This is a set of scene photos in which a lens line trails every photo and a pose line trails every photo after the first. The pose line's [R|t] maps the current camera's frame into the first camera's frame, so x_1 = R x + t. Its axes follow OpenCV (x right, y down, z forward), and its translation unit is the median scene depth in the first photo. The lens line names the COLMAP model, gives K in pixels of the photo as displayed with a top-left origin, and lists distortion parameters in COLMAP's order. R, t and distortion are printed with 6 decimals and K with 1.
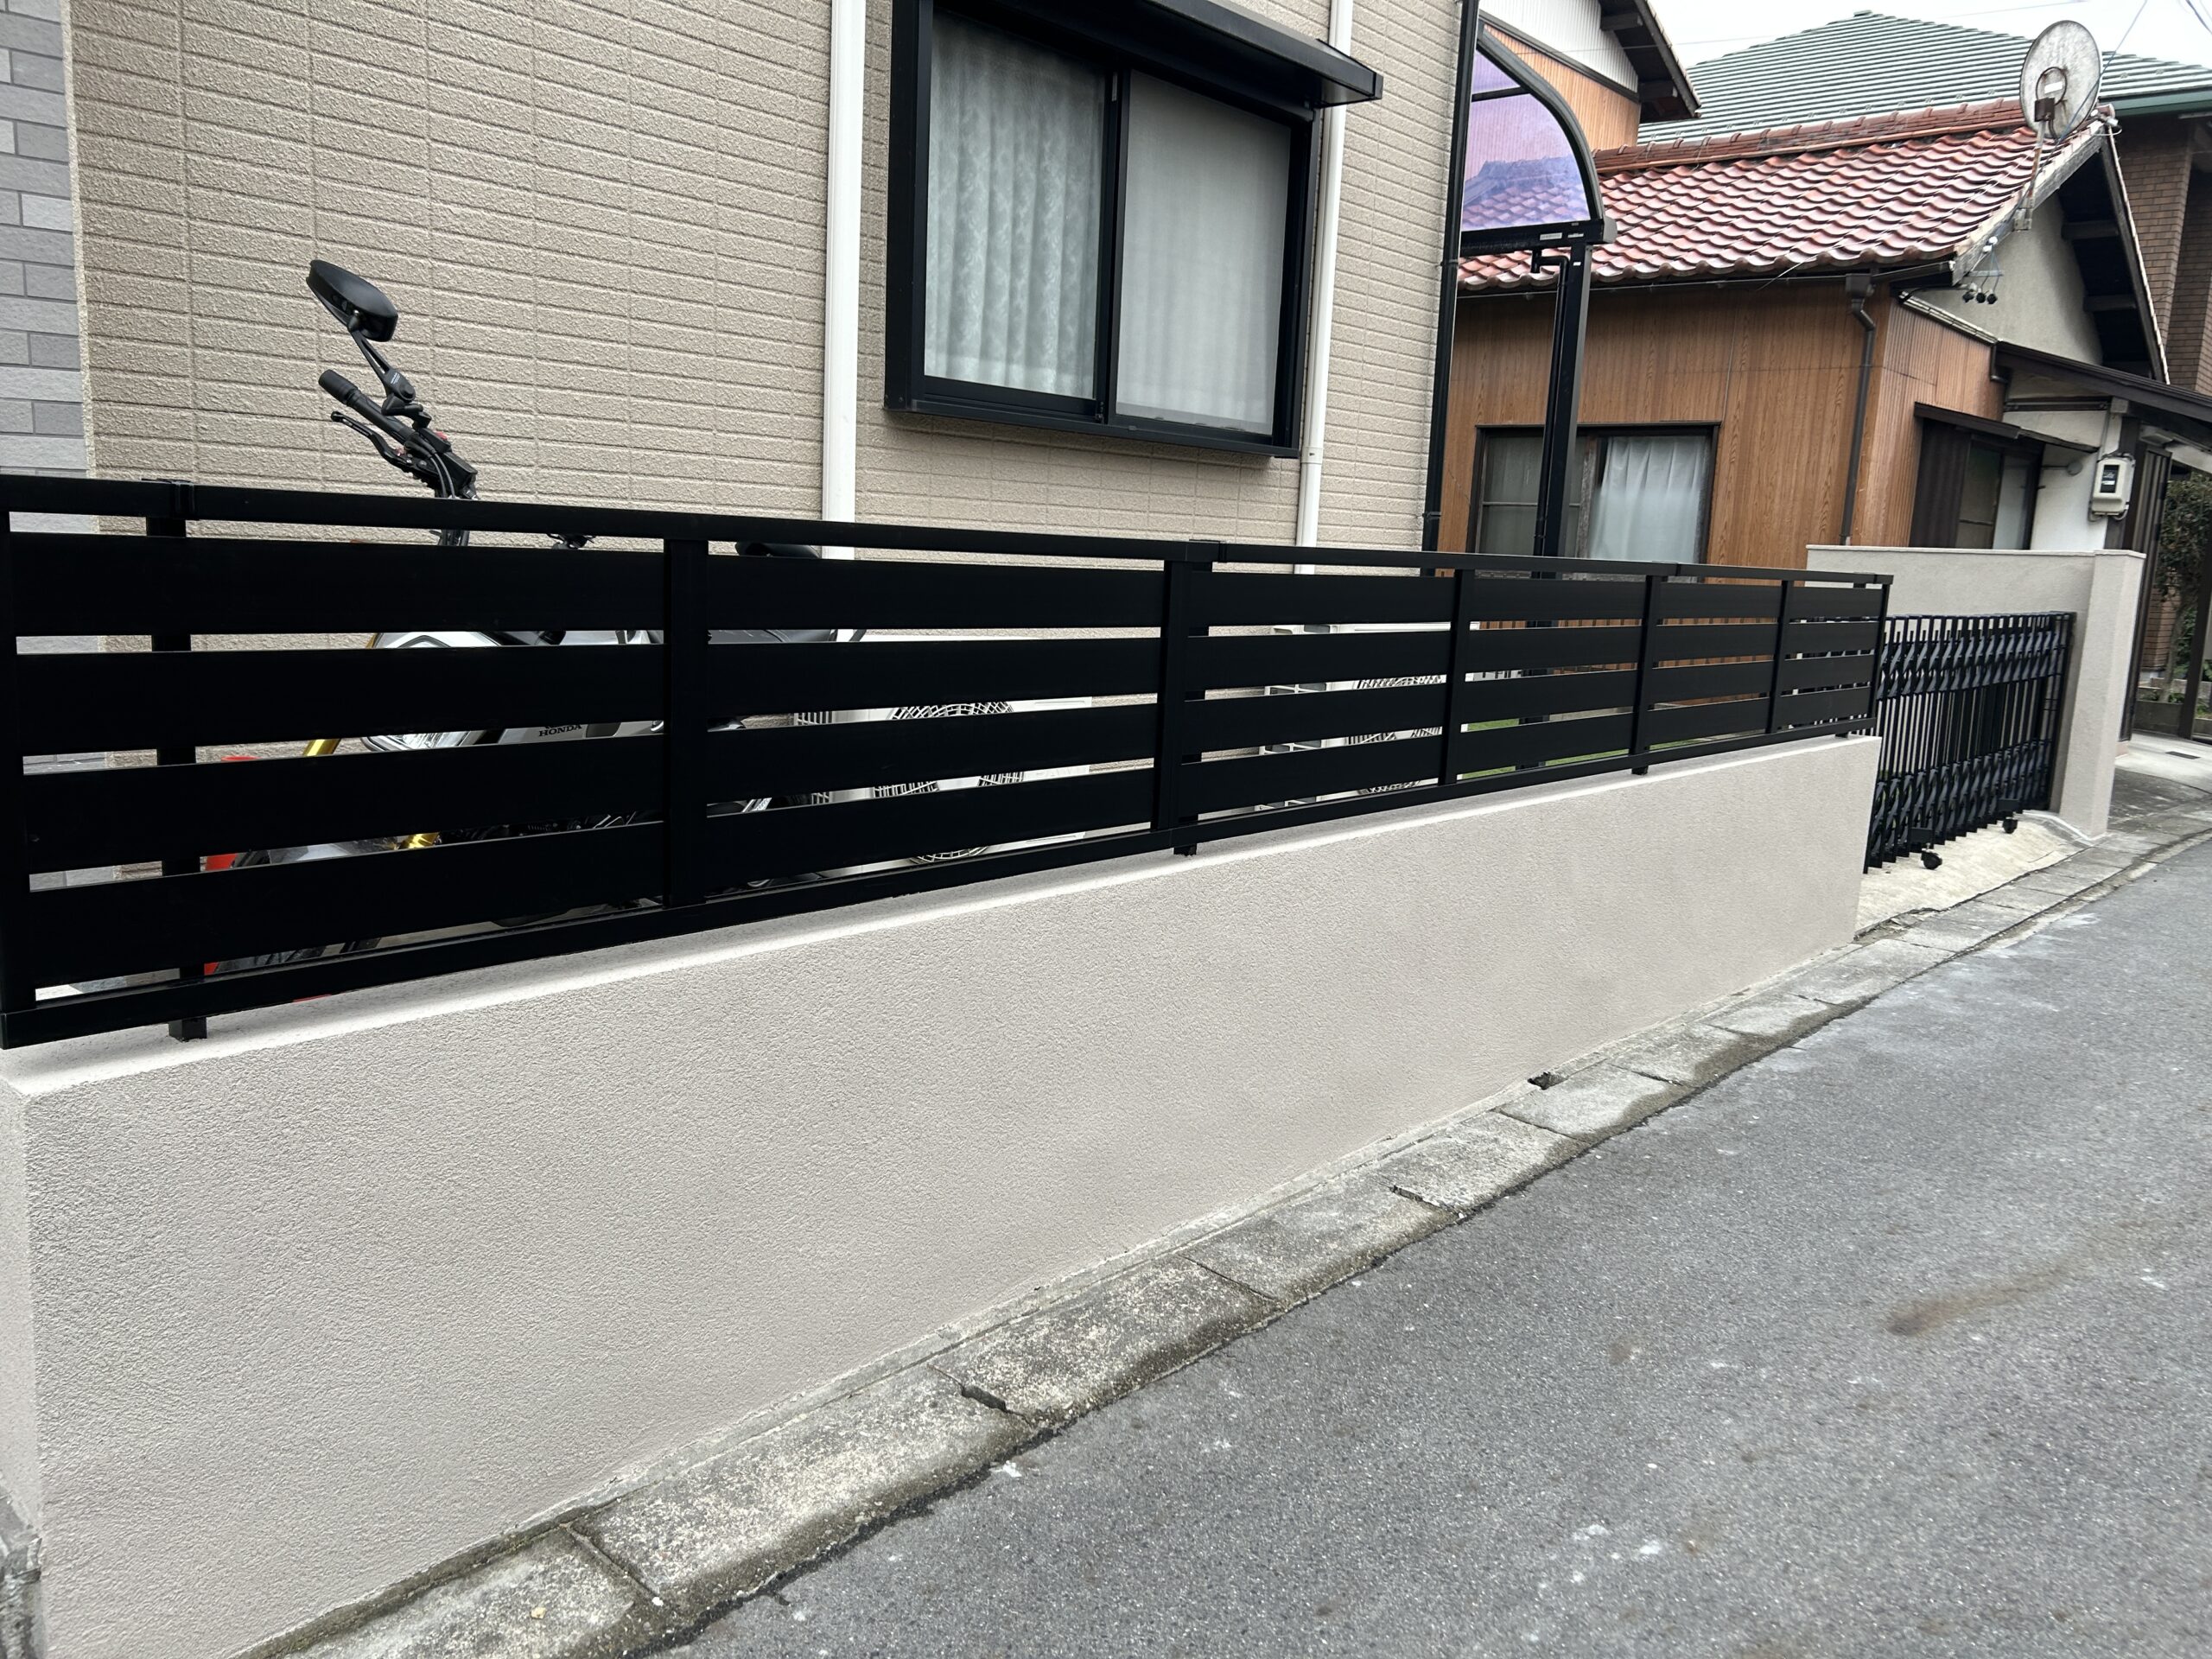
lens RADIAL K [[1670.3, 0, 1106.0], [0, 1670.3, 829.5], [0, 0, 1]] dist [0.067162, -0.057052]
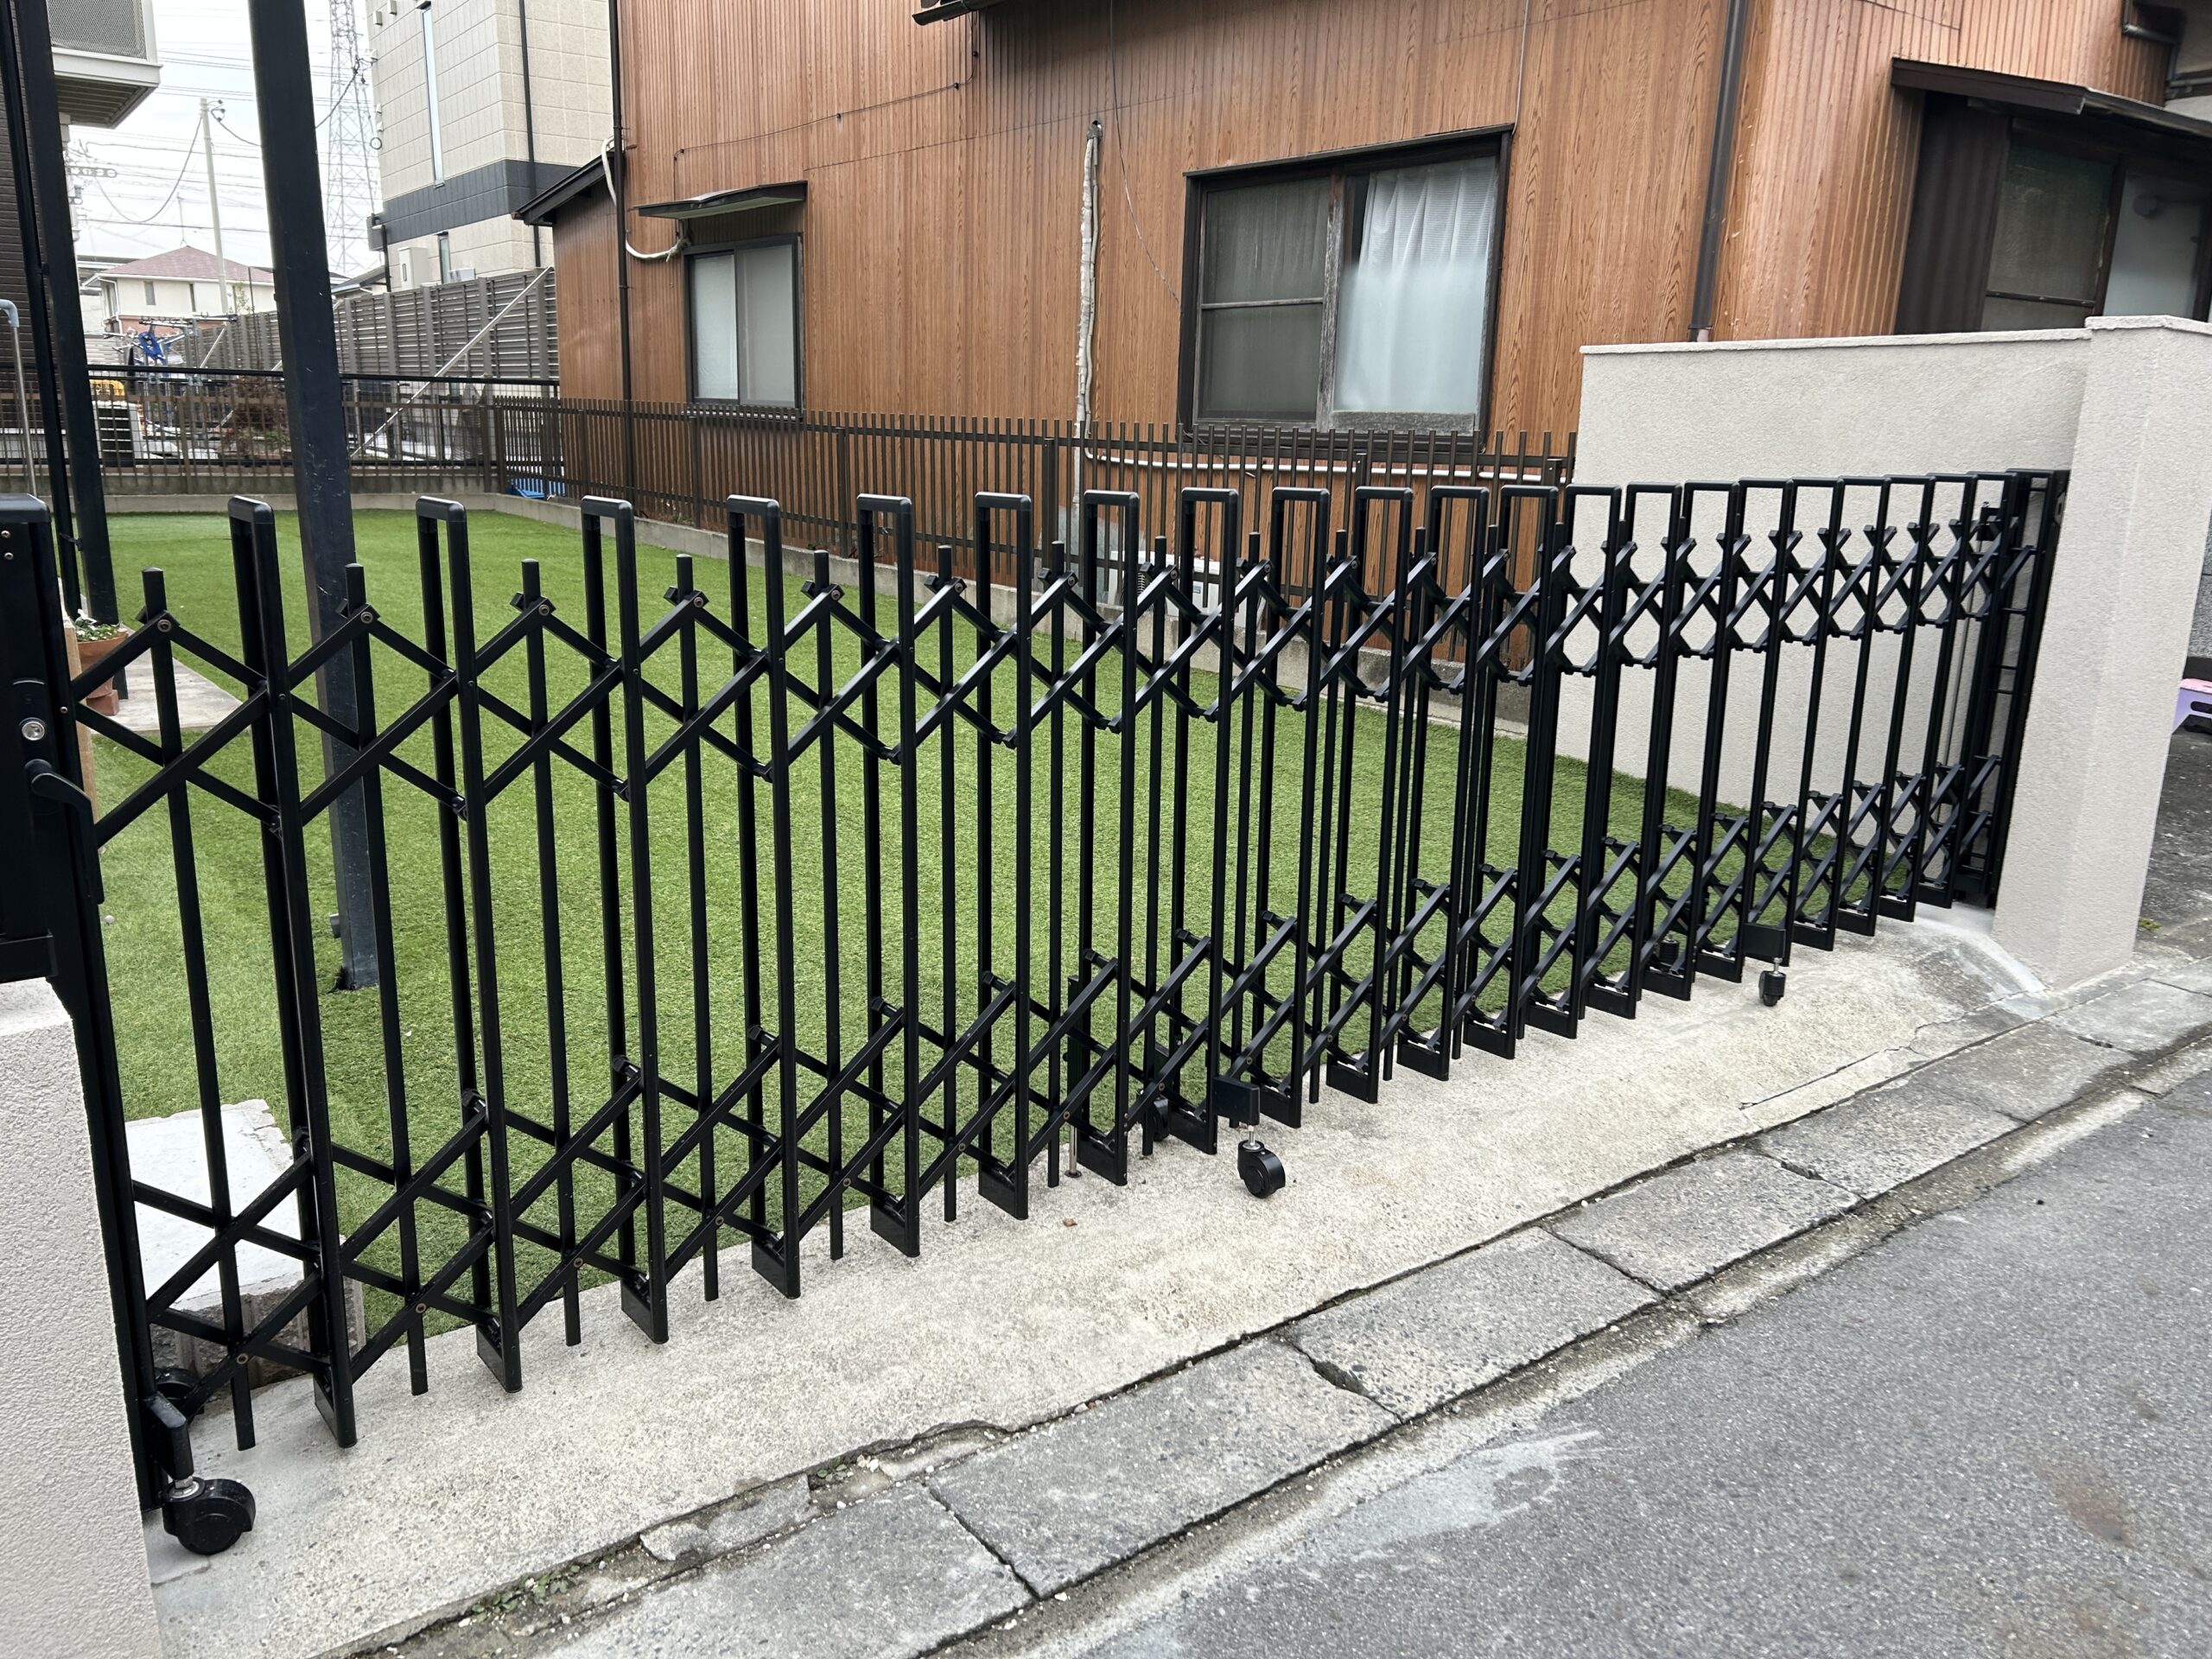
lens RADIAL K [[1670.3, 0, 1106.0], [0, 1670.3, 829.5], [0, 0, 1]] dist [0.067162, -0.057052]
pose [[0.979519, 0.021215, -0.200233, 0.470772], [-0.007419, 0.997561, 0.069401, -0.071314], [0.201217, -0.066494, 0.977287, 0.578447]]
